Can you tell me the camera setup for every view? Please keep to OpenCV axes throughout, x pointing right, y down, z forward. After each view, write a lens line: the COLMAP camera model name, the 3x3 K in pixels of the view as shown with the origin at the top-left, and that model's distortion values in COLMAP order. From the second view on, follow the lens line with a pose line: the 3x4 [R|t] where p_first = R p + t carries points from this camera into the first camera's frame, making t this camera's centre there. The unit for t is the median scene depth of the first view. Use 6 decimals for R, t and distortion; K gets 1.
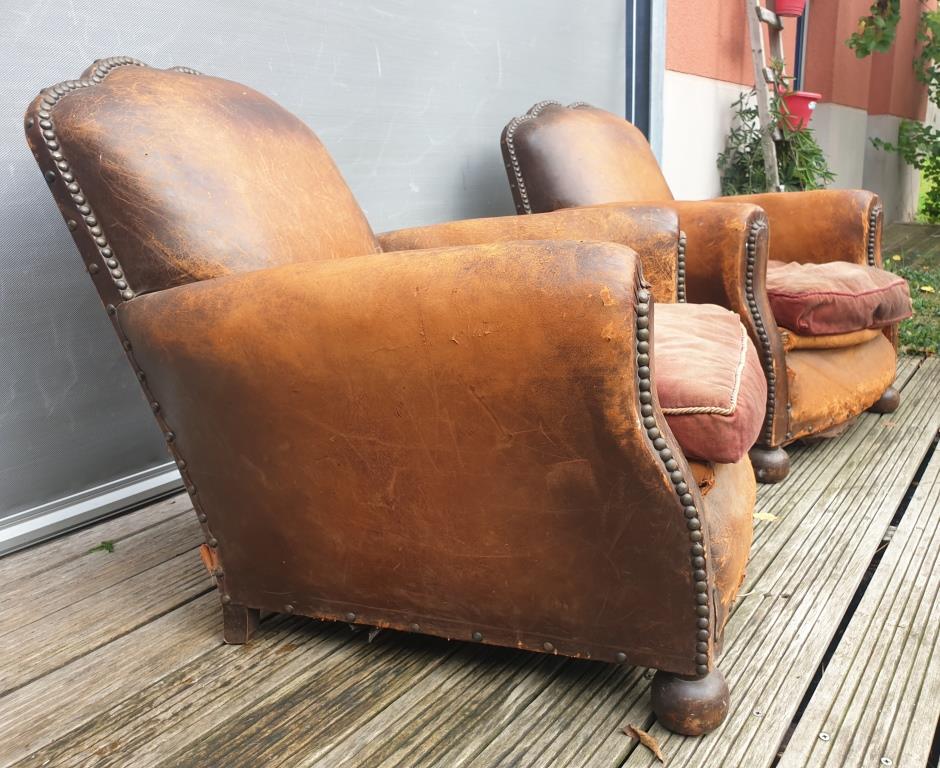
lens RADIAL K [[807.6, 0, 529.8], [0, 807.6, 378.1], [0, 0, 1]] dist [-0.003013, 0.033911]
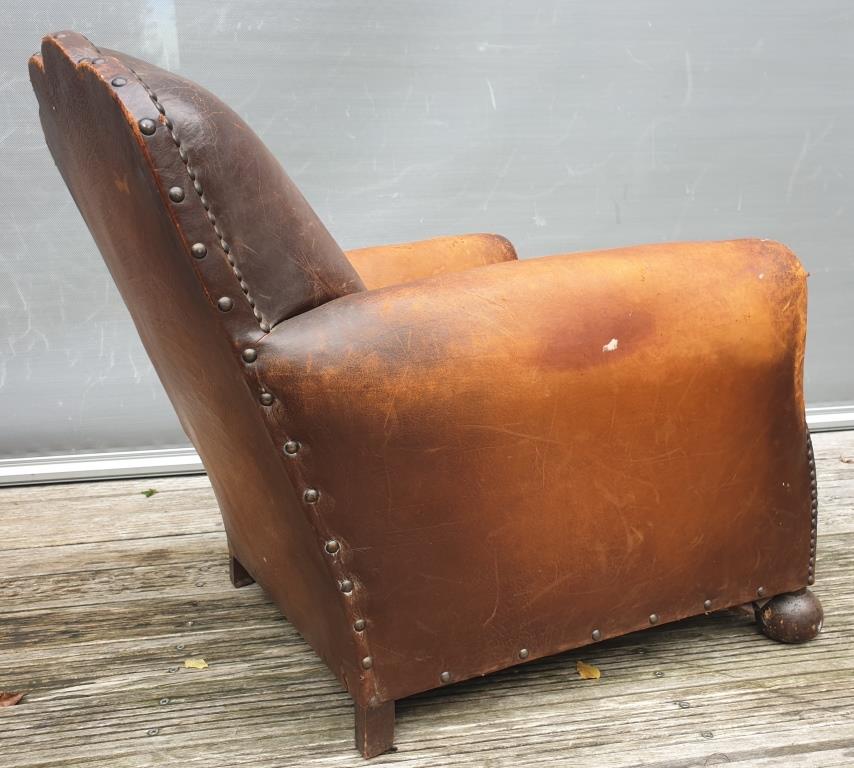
lens RADIAL K [[842.3, 0, 447.4], [0, 842.3, 371.5], [0, 0, 1]] dist [0.010401, 0.000000]
pose [[0.677249, 0.131563, -0.723896, 0.989316], [-0.175513, 0.984367, 0.014699, -0.110093], [0.714514, 0.117098, 0.689752, 0.502857]]
